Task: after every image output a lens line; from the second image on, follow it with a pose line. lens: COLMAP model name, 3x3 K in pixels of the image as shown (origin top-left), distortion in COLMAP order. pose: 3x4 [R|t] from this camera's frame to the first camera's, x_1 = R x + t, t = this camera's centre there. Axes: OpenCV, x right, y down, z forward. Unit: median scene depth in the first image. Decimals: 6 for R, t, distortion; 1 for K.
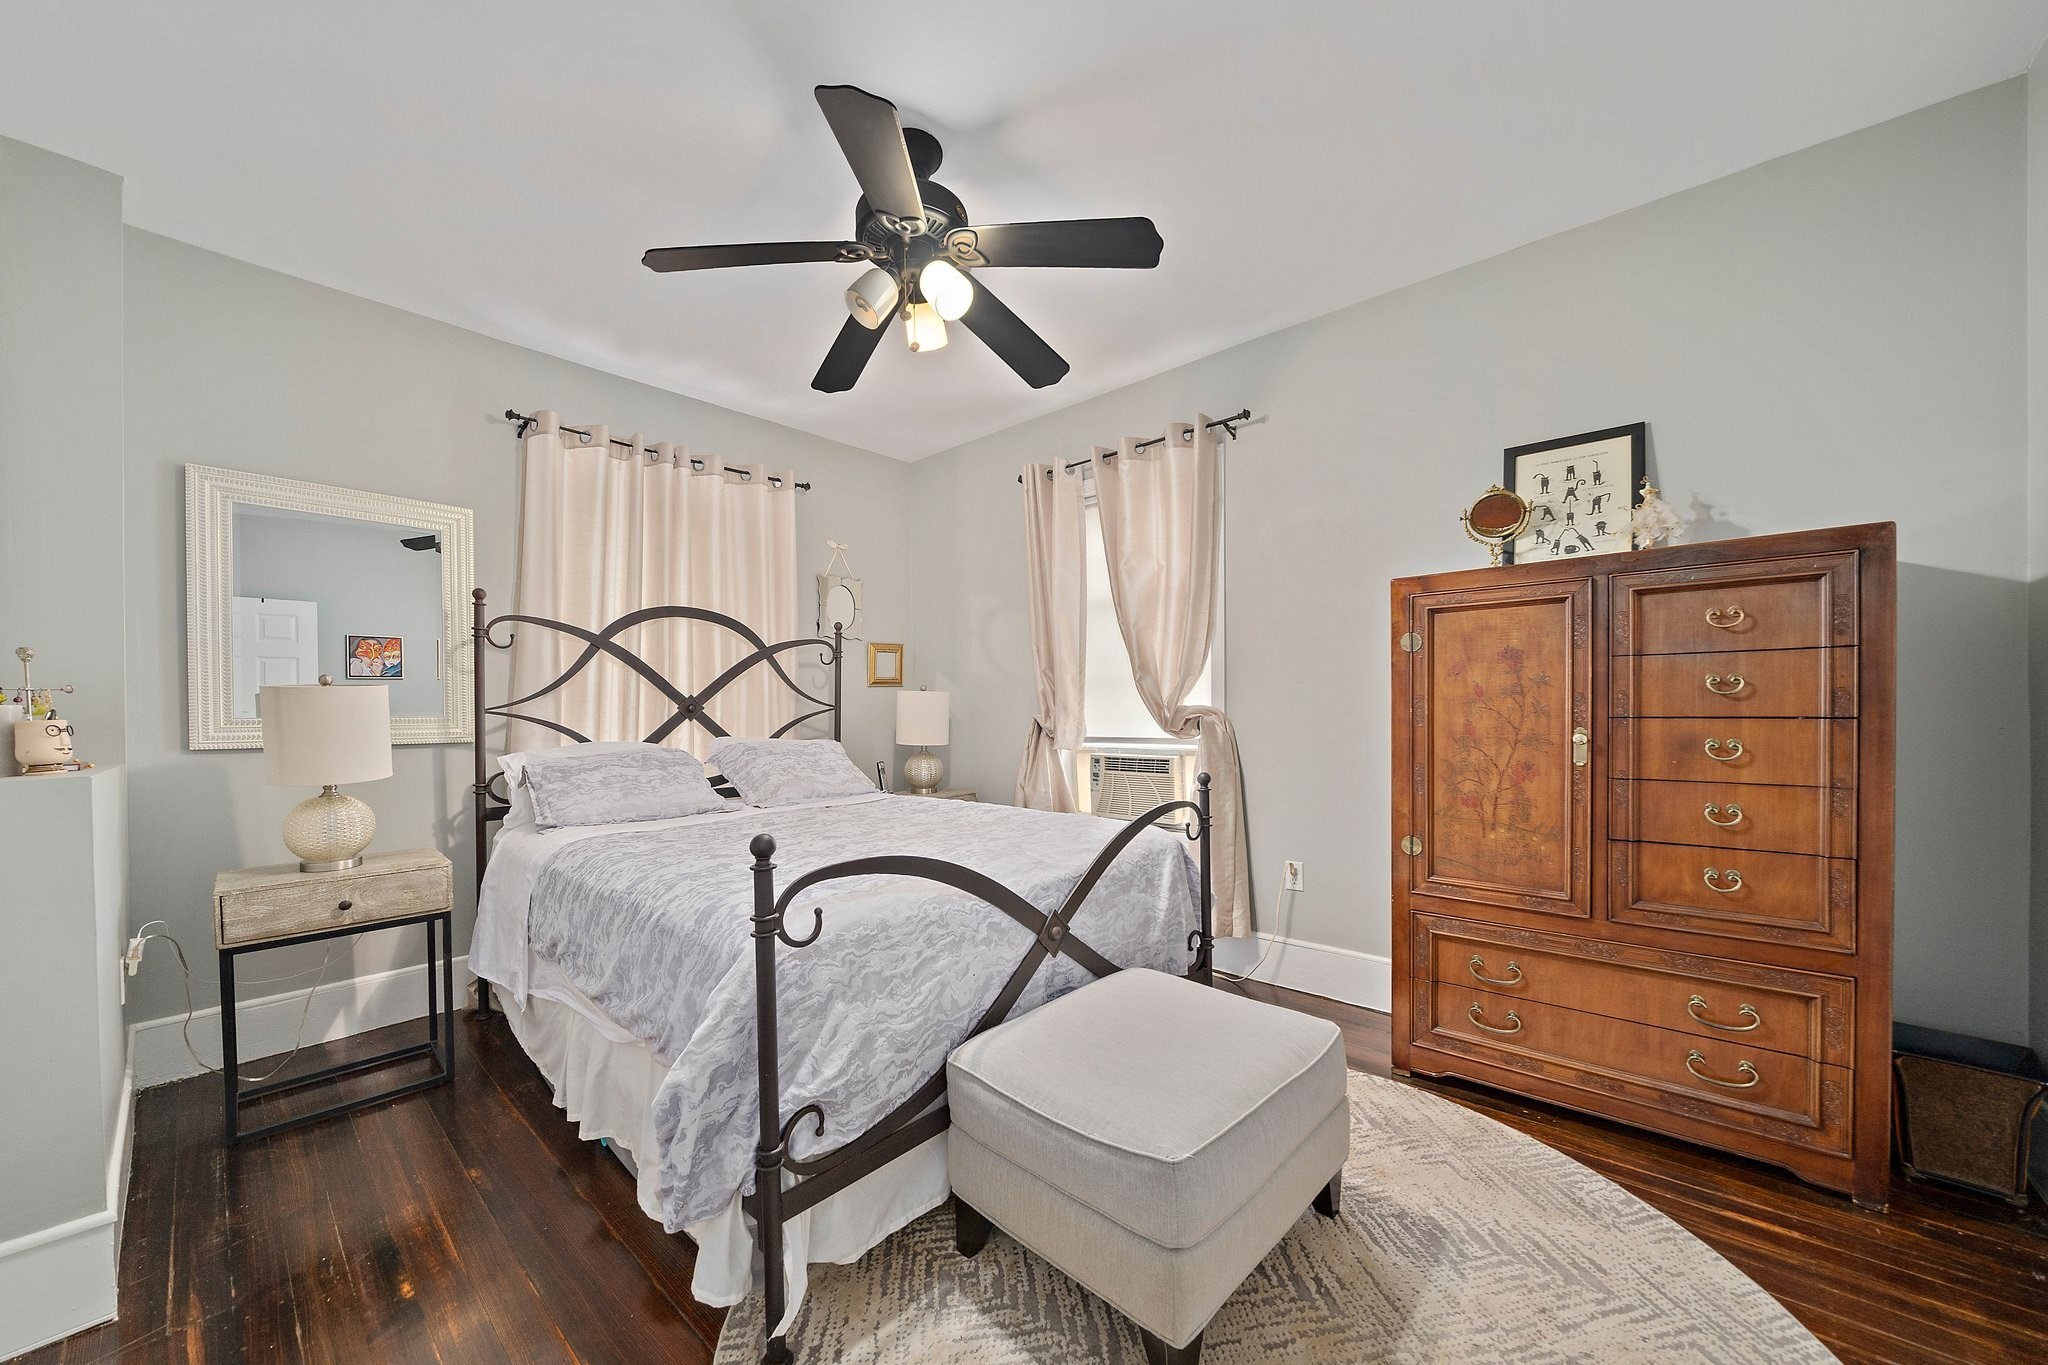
lens RADIAL K [[715.9, 0, 995.1], [0, 715.9, 720.2], [0, 0, 1]] dist [-0.006934, 0.000140]
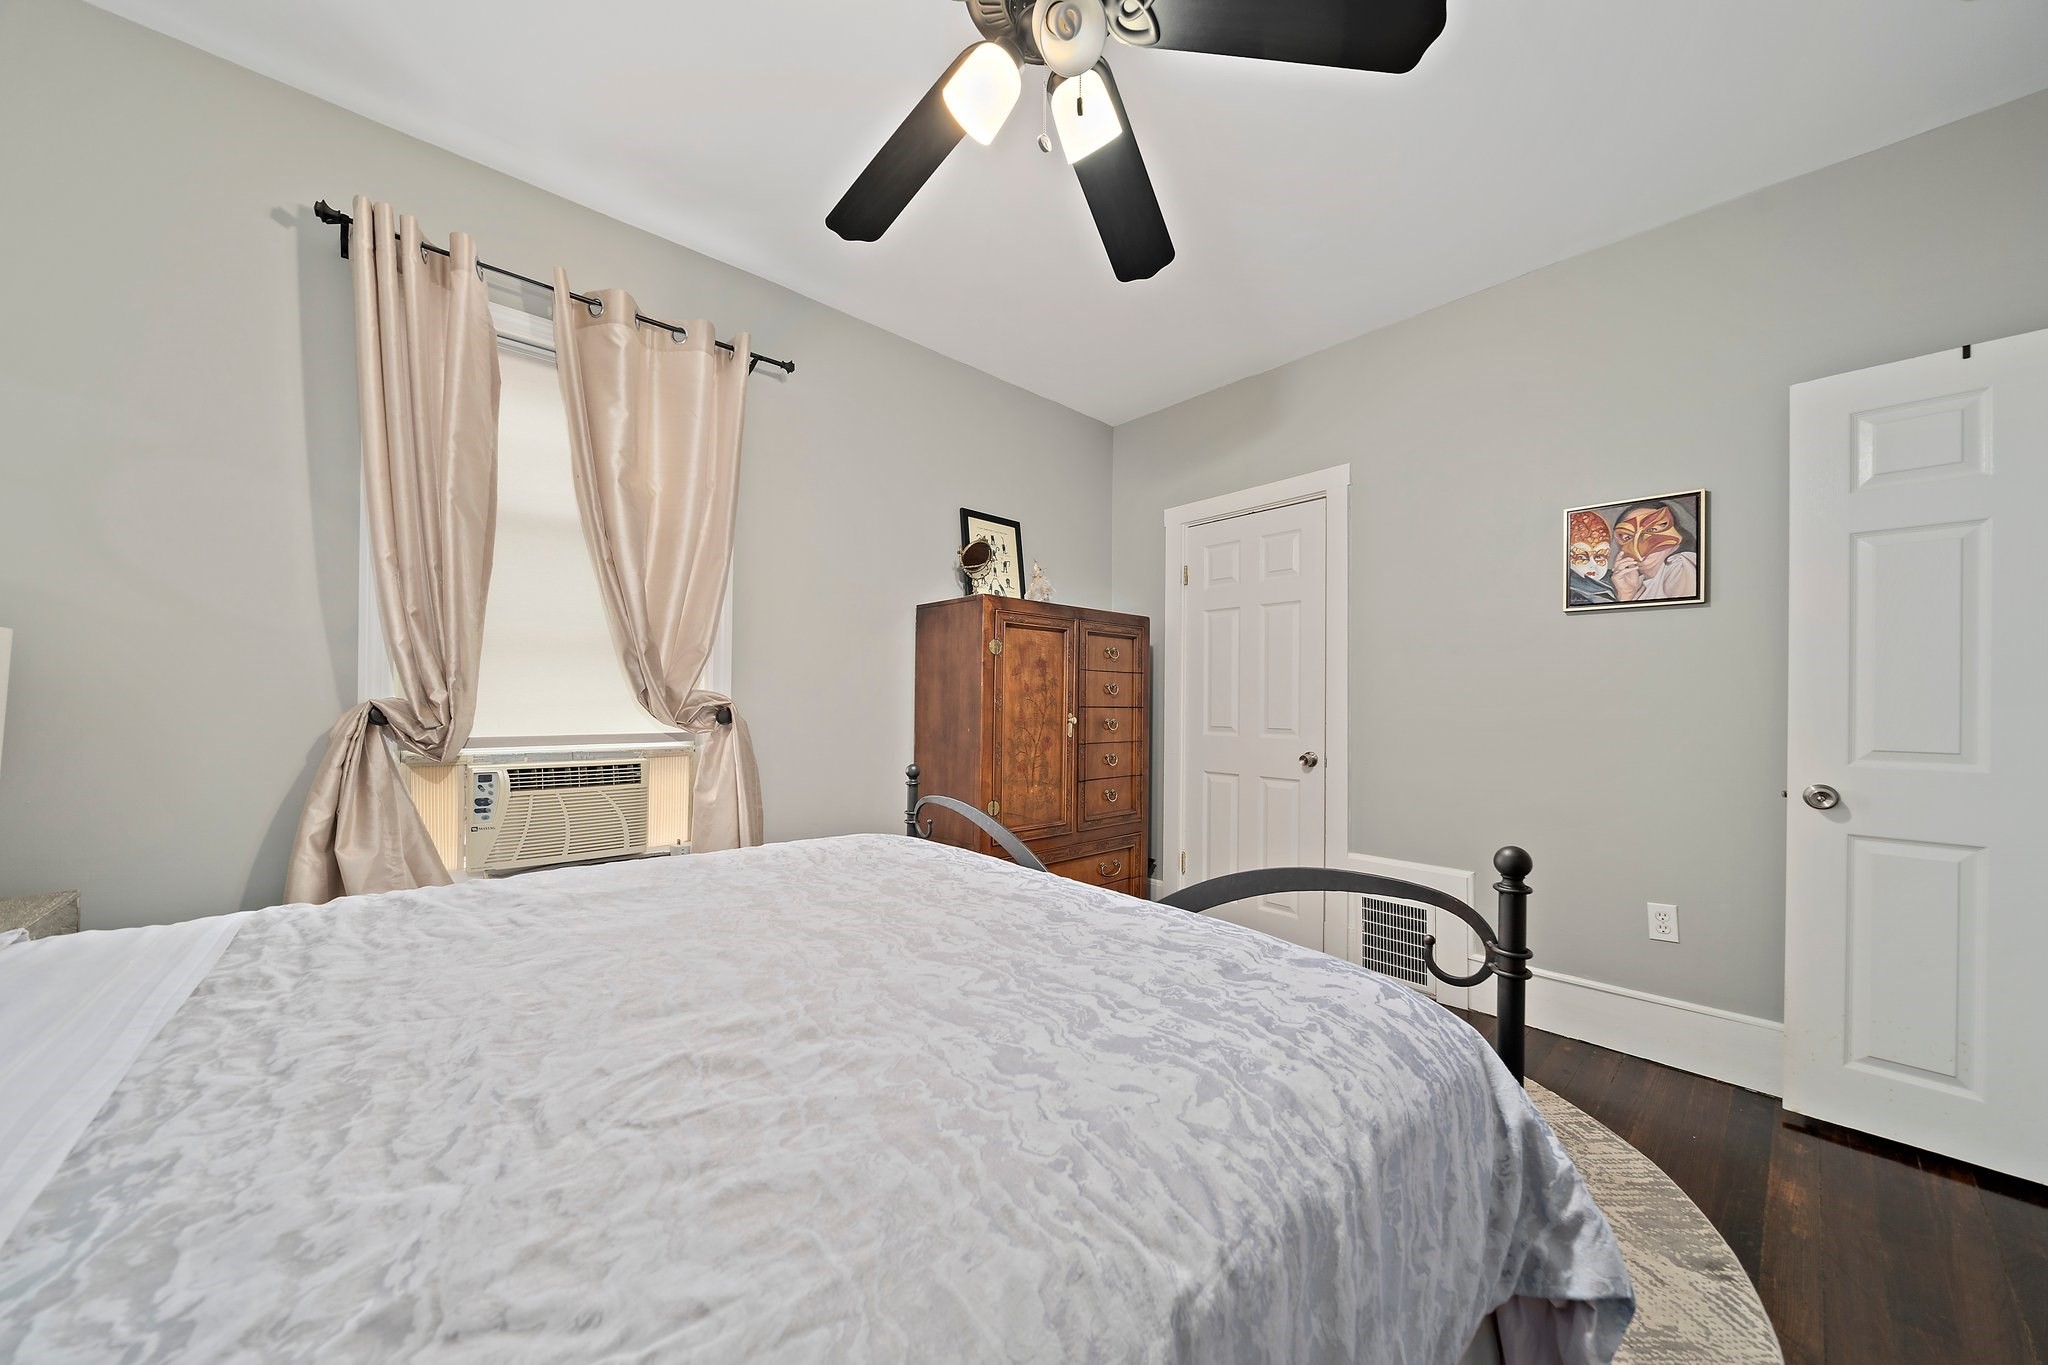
lens RADIAL K [[715.9, 0, 1012.3], [0, 715.9, 696.9], [0, 0, 1]] dist [-0.006934, 0.000140]
pose [[0.099645, 0.018626, 0.994849, -0.700687], [0.002955, 0.999815, -0.019015, 0.003719], [-0.995019, 0.004835, 0.099572, 0.882181]]
